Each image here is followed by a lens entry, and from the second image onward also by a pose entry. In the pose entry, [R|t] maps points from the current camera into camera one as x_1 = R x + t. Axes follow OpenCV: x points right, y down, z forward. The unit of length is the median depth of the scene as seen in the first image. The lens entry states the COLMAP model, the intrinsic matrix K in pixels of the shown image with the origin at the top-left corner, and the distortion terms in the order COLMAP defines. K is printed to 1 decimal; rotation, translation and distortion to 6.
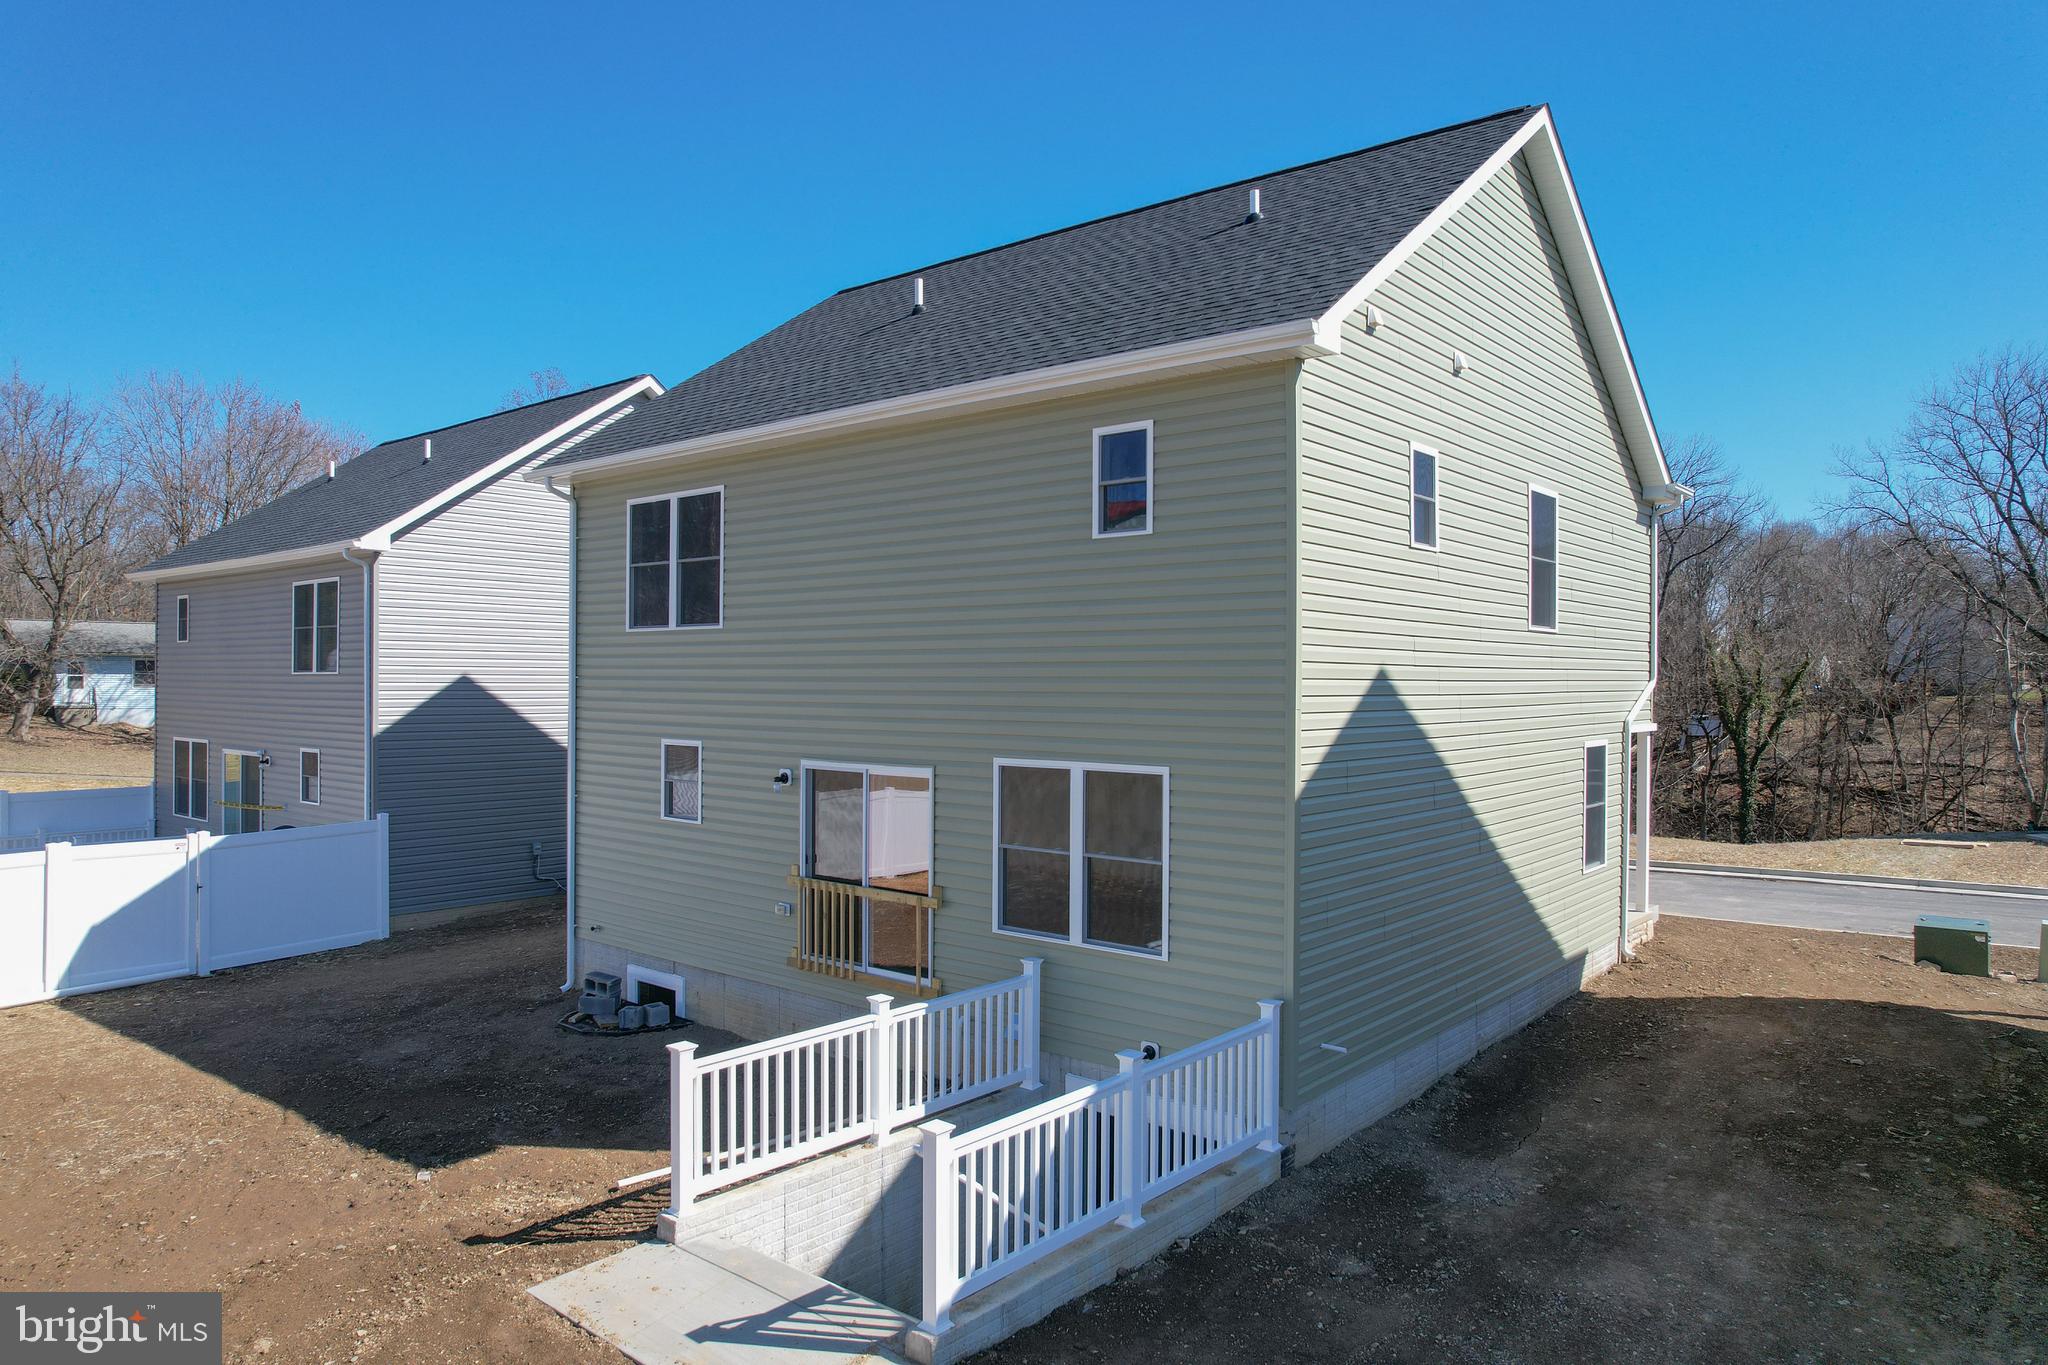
lens RADIAL K [[1316.1, 0, 1025.9], [0, 1316.1, 669.3], [0, 0, 1]] dist [-0.068739, 0.056201]
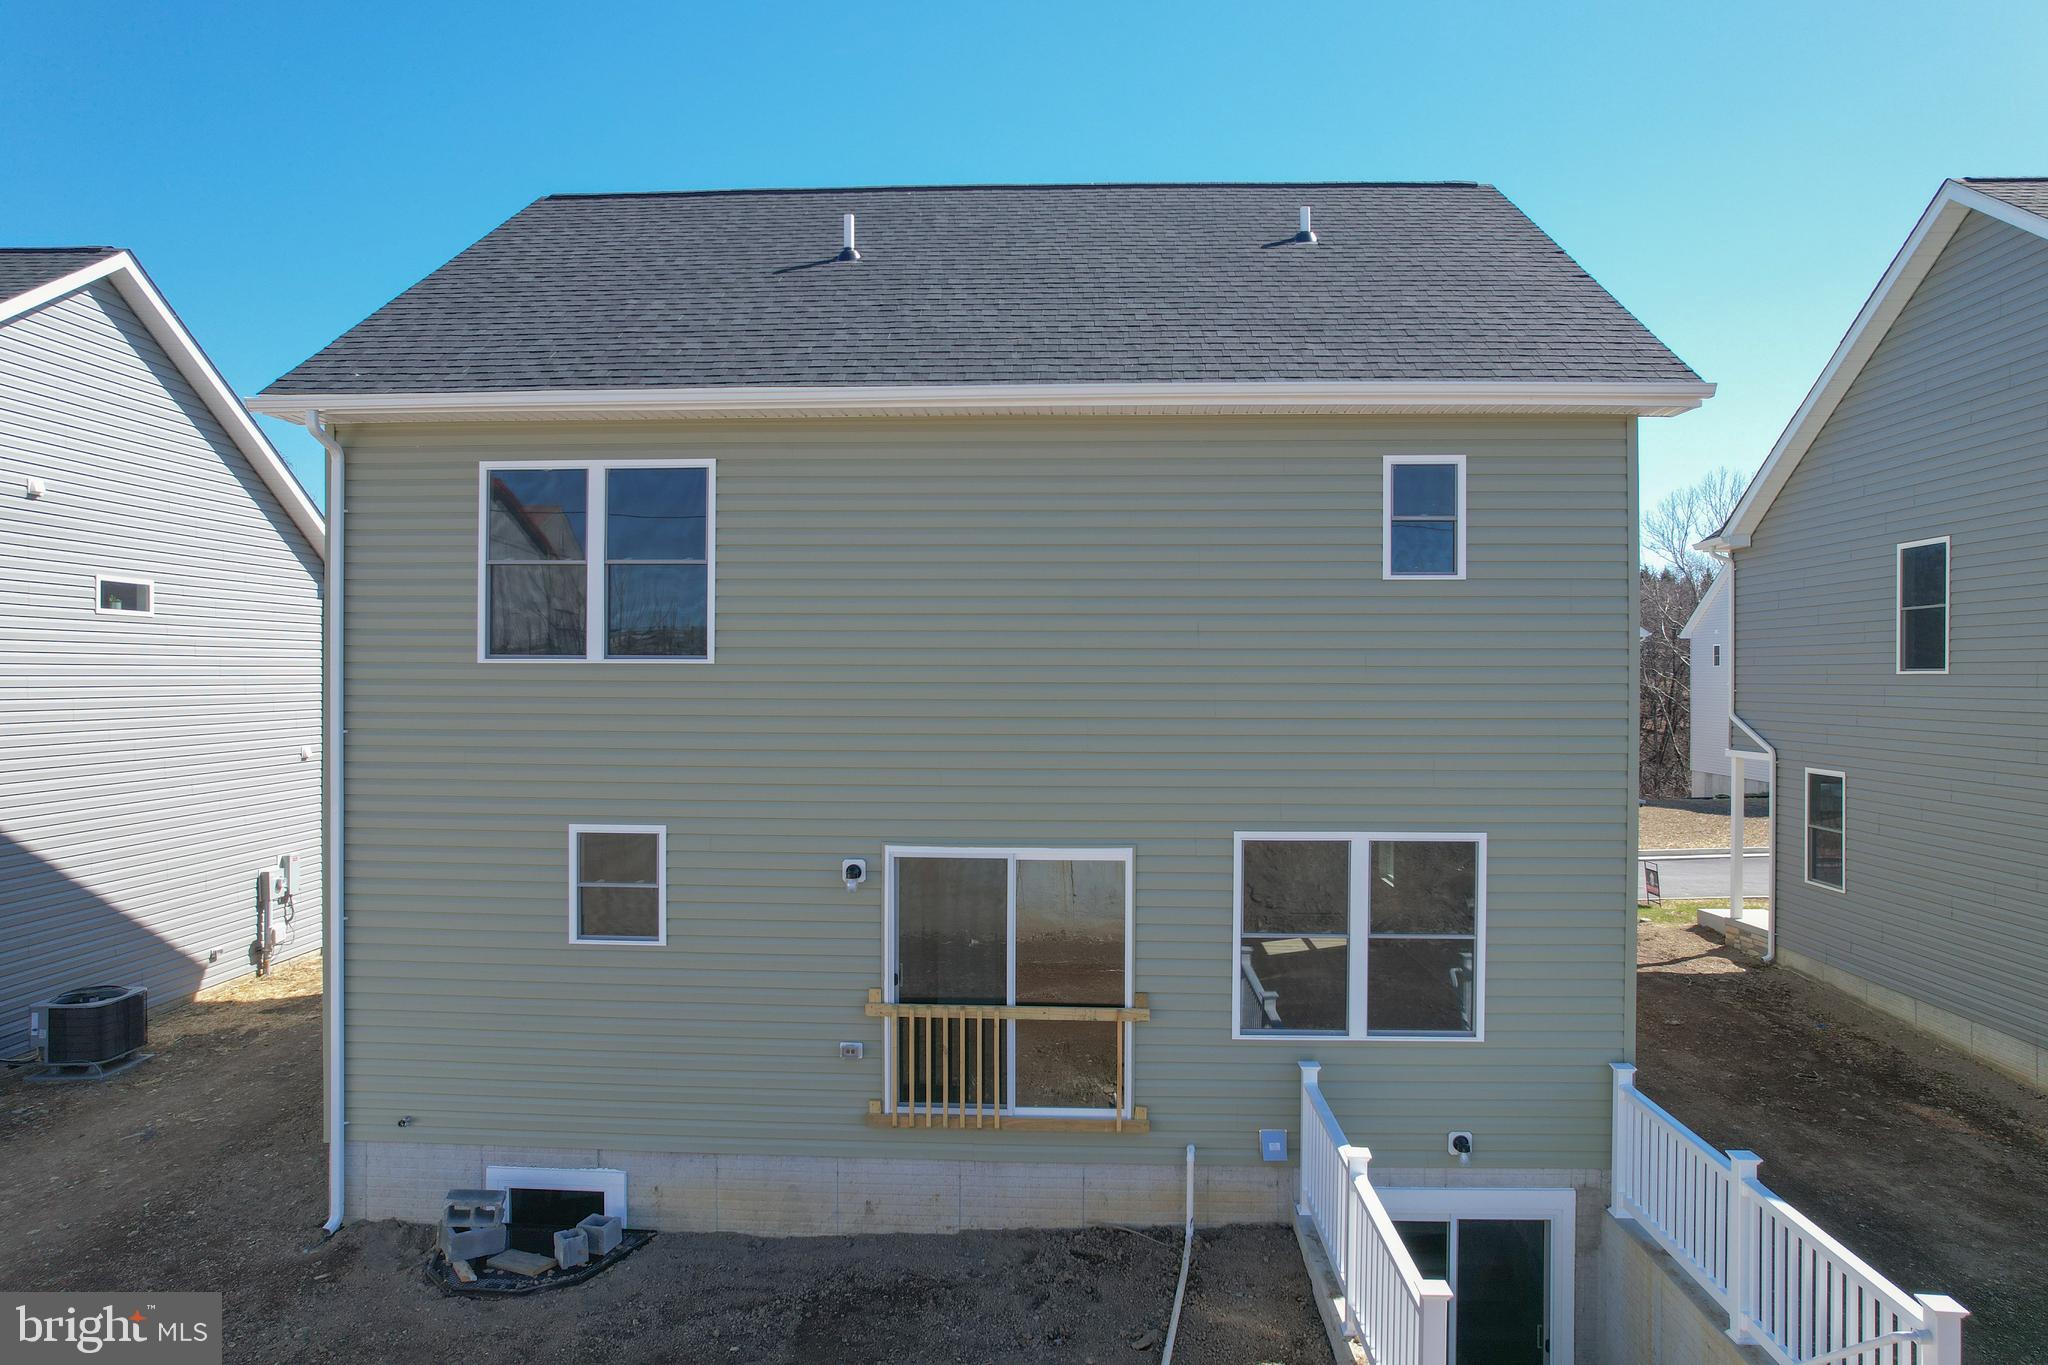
lens RADIAL K [[1316.1, 0, 1025.9], [0, 1316.1, 669.3], [0, 0, 1]] dist [-0.068739, 0.056201]
pose [[0.797200, -0.000069, 0.603715, -0.638477], [-0.004758, 0.999968, 0.006398, -0.040951], [-0.603697, -0.007973, 0.797174, 0.418247]]
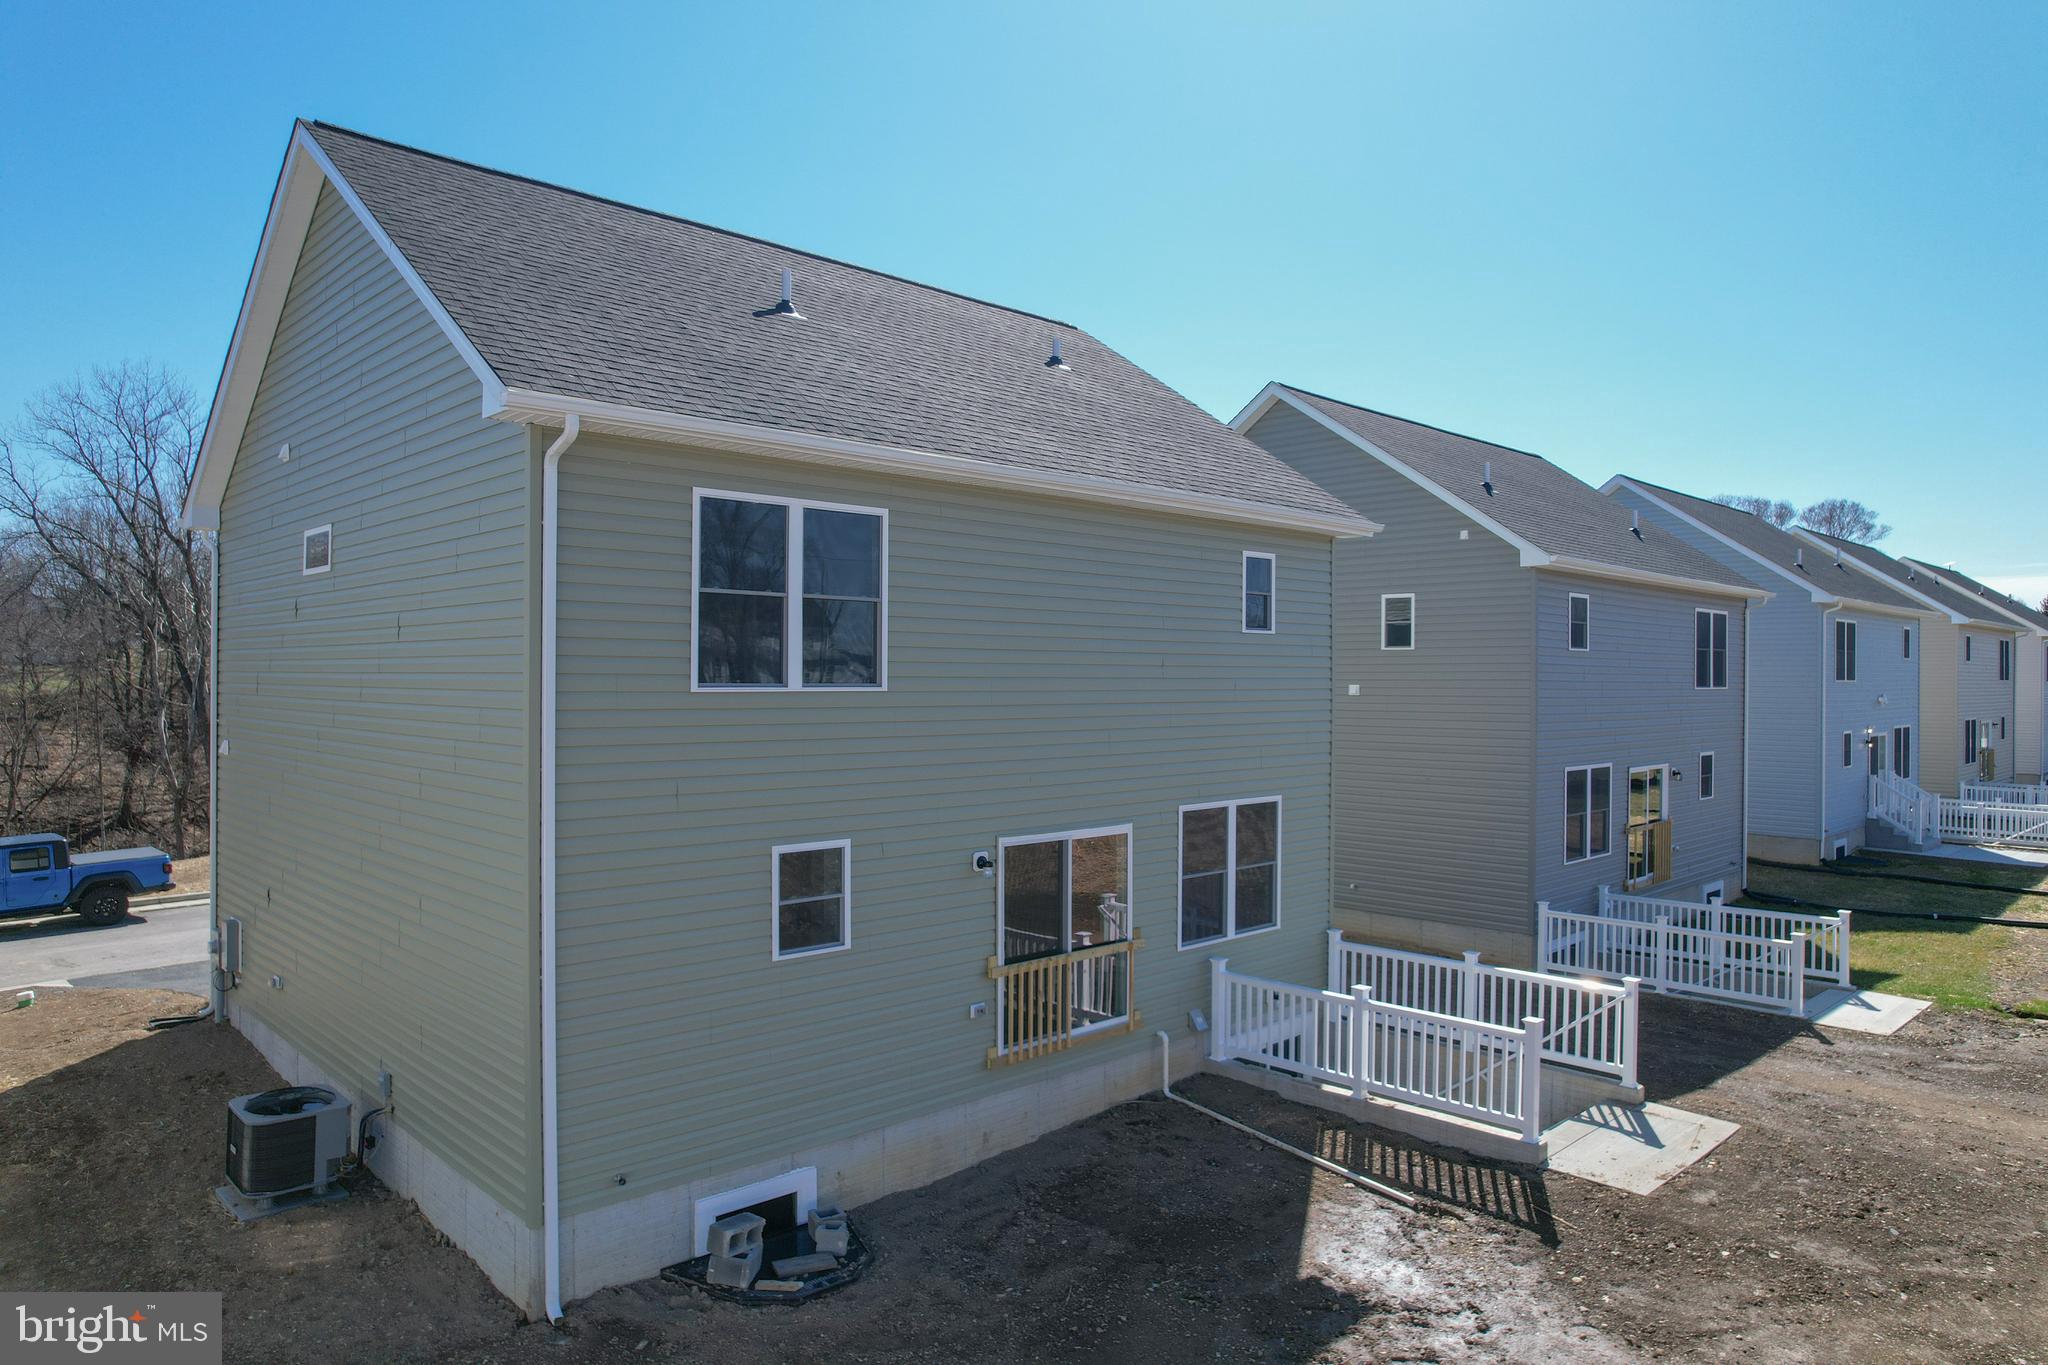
lens RADIAL K [[1316.1, 0, 1025.9], [0, 1316.1, 669.3], [0, 0, 1]] dist [-0.068739, 0.056201]
pose [[0.100620, 0.004799, 0.994913, -1.236563], [-0.009691, 0.999946, -0.003843, -0.051261], [-0.994878, -0.009255, 0.100661, 1.024912]]
